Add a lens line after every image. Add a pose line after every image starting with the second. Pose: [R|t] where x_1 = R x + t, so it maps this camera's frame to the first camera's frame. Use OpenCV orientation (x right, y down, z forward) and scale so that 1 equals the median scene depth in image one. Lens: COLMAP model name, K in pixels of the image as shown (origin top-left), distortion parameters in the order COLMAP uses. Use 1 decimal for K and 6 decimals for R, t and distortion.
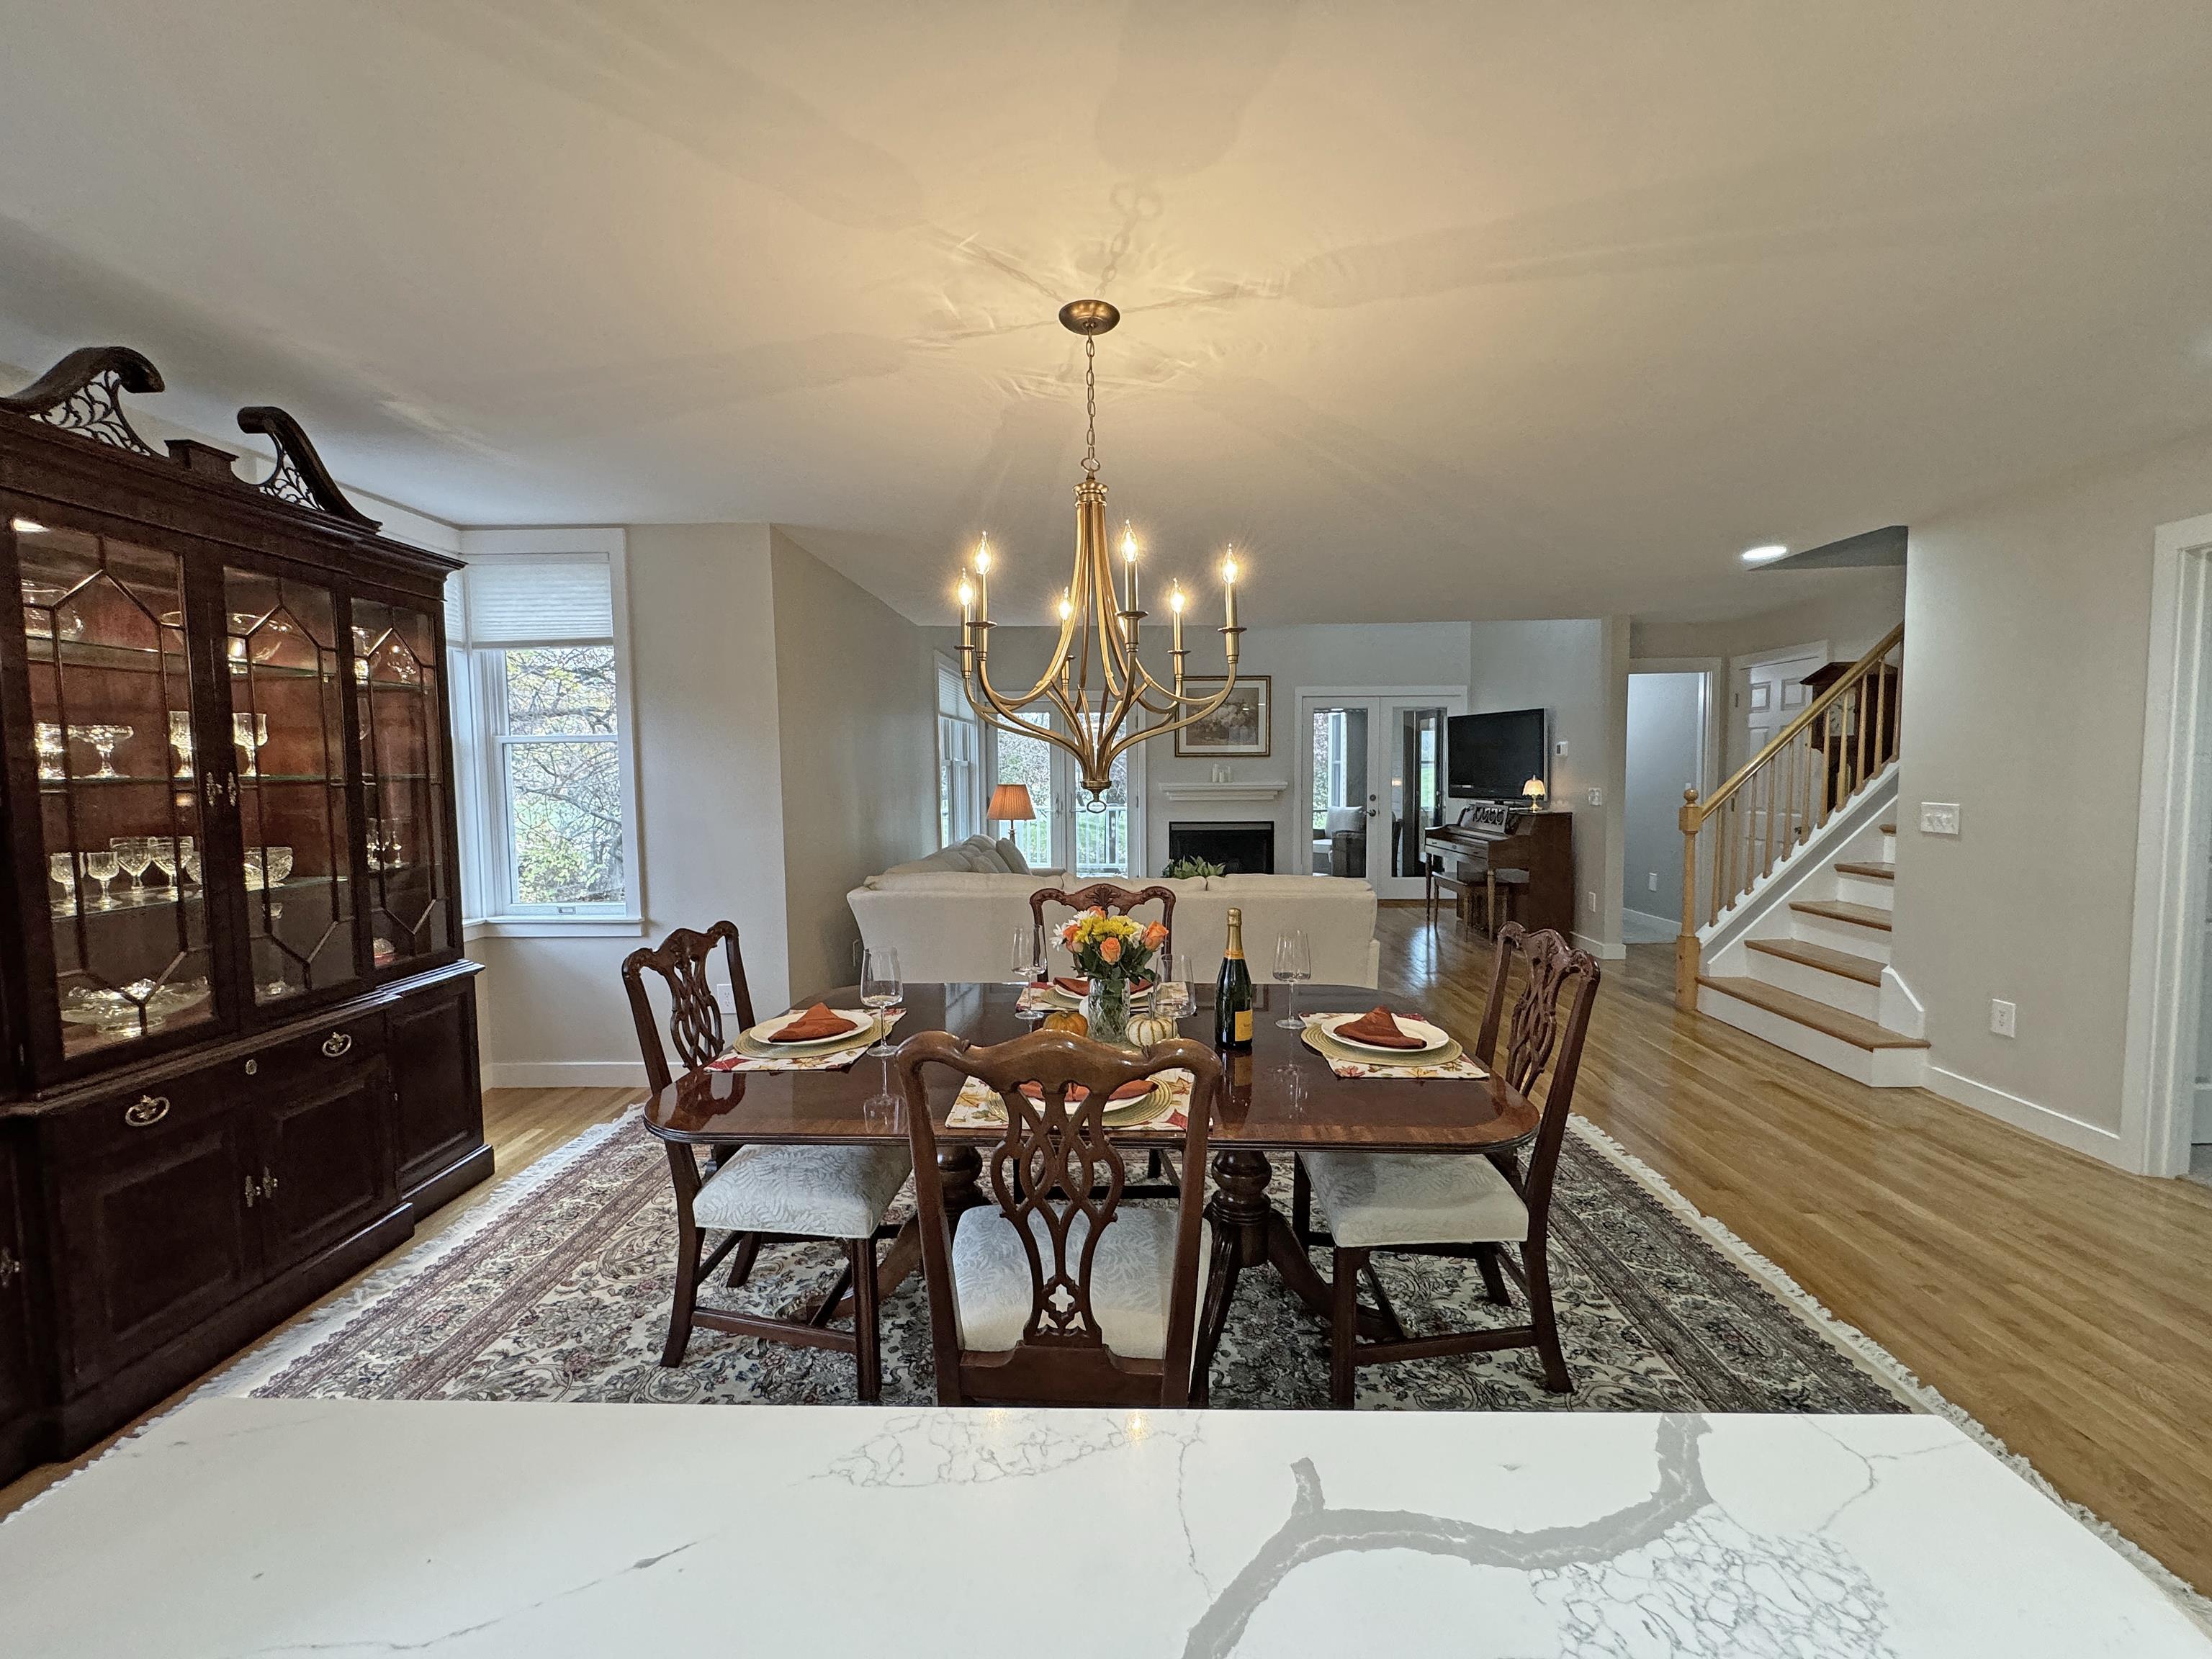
lens RADIAL K [[883.9, 0, 1098.7], [0, 883.9, 825.0], [0, 0, 1]] dist [-0.002670, 0.000320]
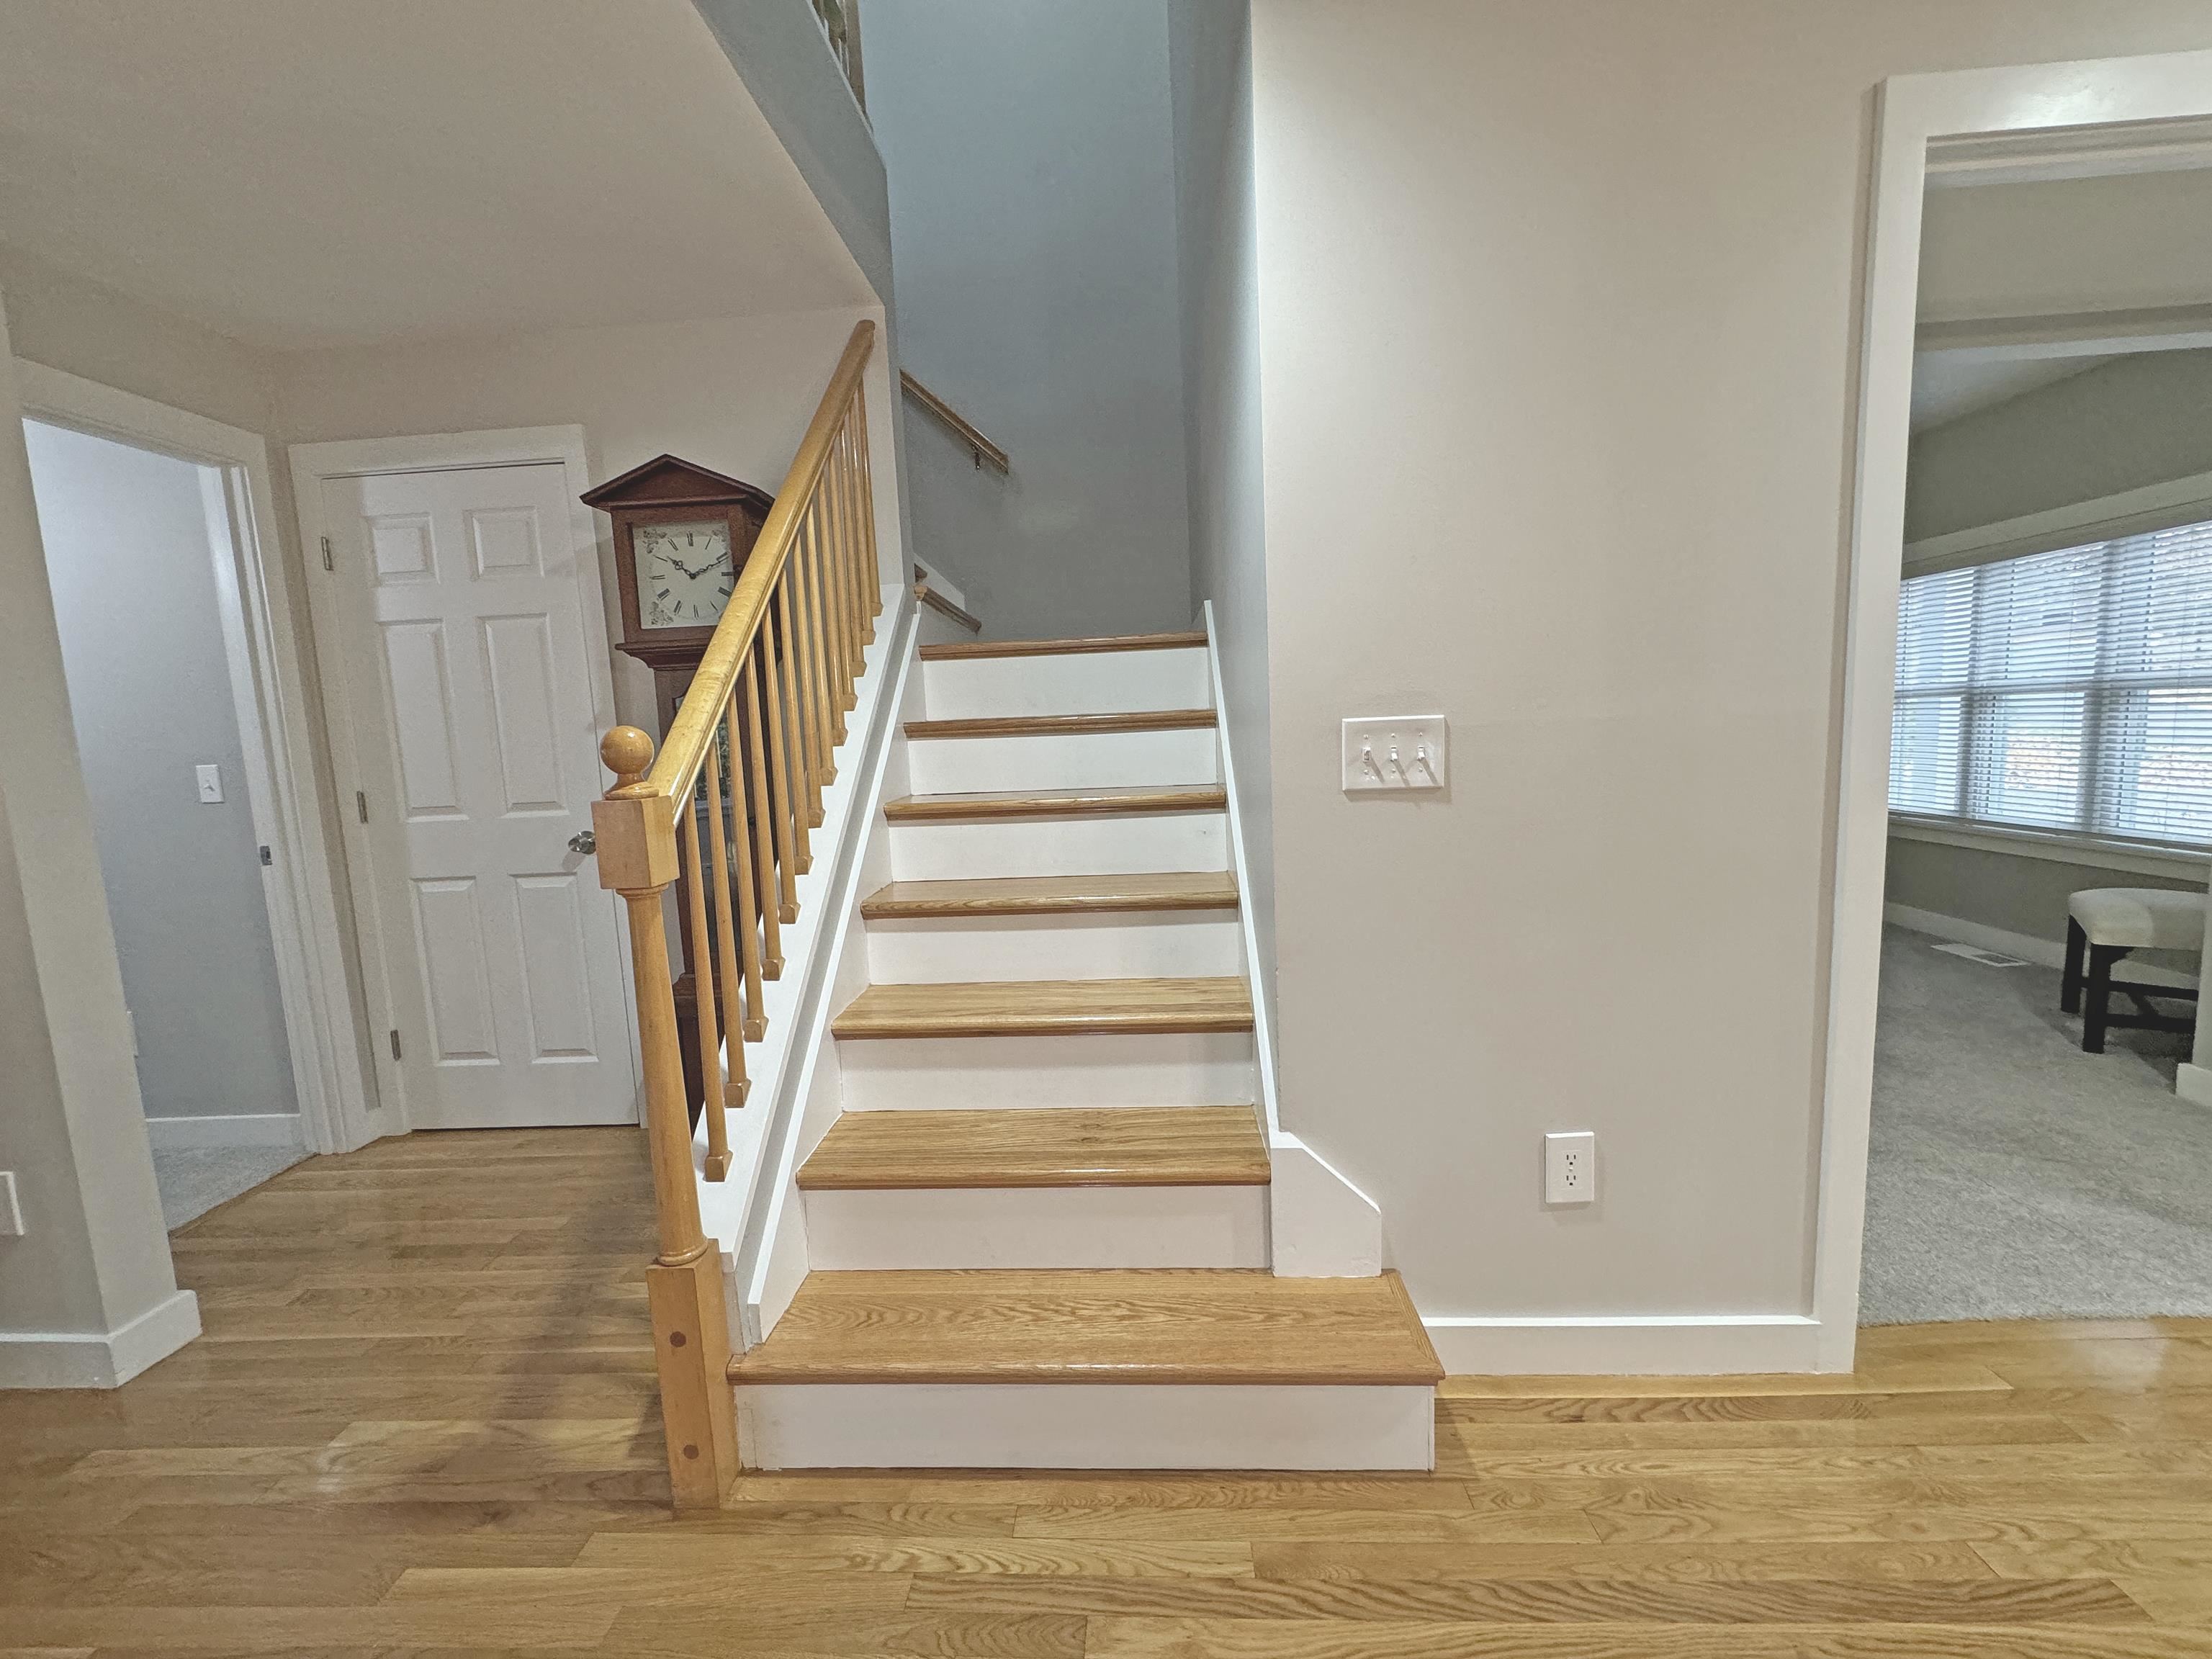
lens RADIAL K [[883.9, 0, 1107.2], [0, 883.9, 824.0], [0, 0, 1]] dist [-0.002670, 0.000320]
pose [[0.013436, -0.100491, 0.994847, 0.407638], [0.110648, 0.988976, 0.098404, -0.022989], [-0.993769, 0.108756, 0.024407, 0.854220]]
